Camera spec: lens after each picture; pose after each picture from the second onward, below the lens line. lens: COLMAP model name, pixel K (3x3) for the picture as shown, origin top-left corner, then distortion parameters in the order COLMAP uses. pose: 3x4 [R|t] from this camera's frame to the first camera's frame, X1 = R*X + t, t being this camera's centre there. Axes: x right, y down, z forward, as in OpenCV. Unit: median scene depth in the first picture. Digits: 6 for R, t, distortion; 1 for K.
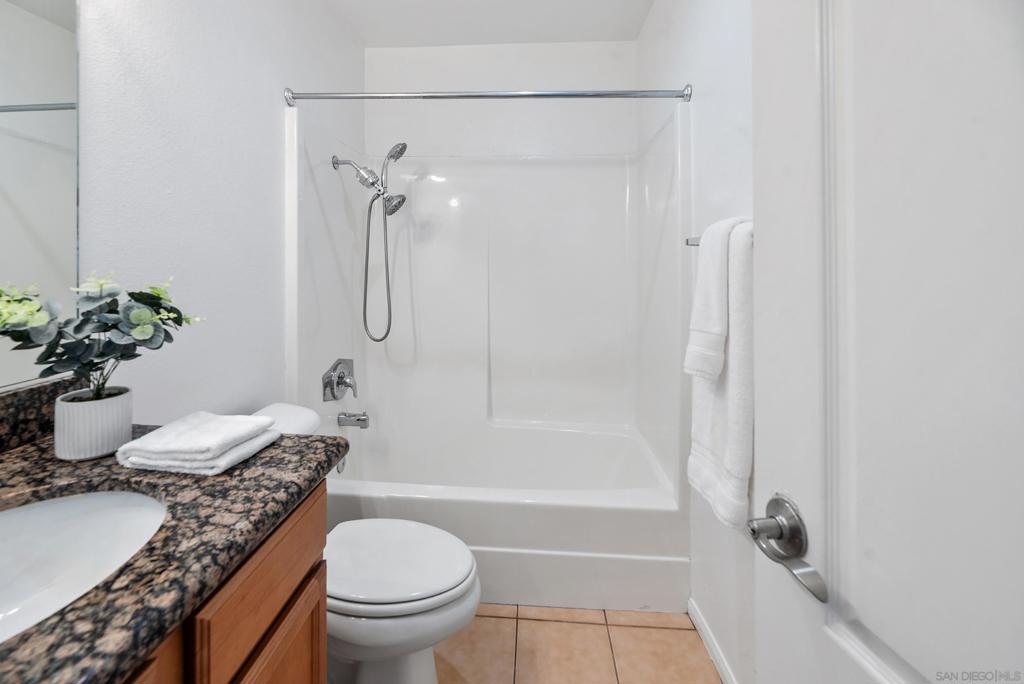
lens RADIAL K [[446.2, 0, 502.2], [0, 446.2, 255.9], [0, 0, 1]] dist [0.001592, -0.002233]
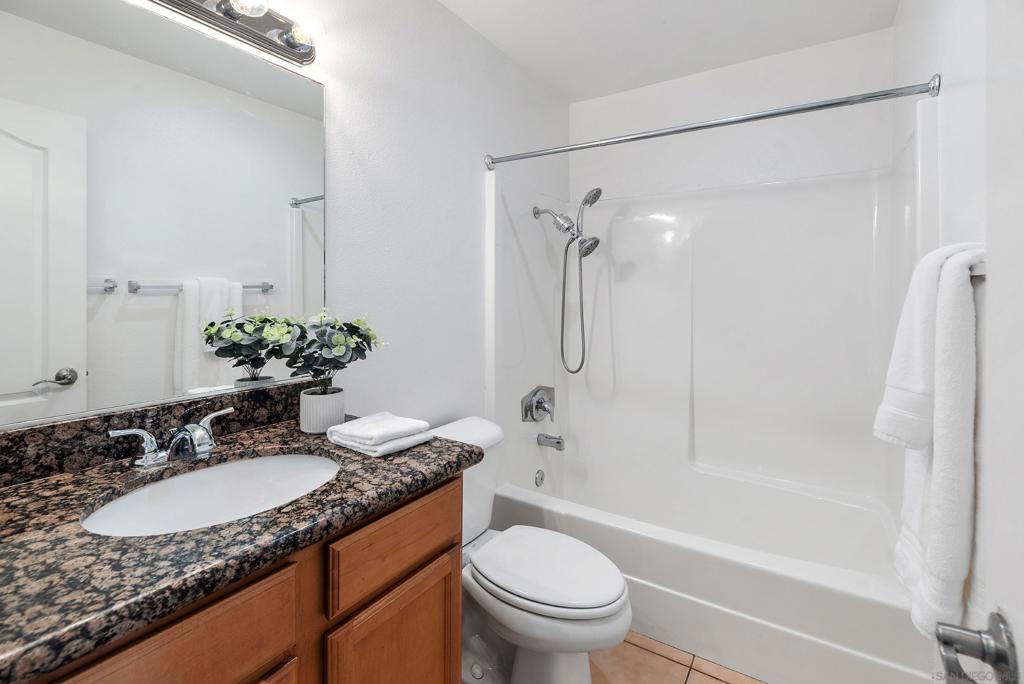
lens RADIAL K [[446.2, 0, 558.7], [0, 446.2, 295.3], [0, 0, 1]] dist [0.001592, -0.002233]
pose [[0.898915, -0.003825, -0.438106, 0.396904], [0.006280, 0.999972, 0.004157, -0.008564], [0.438078, -0.006488, 0.898914, 0.010735]]
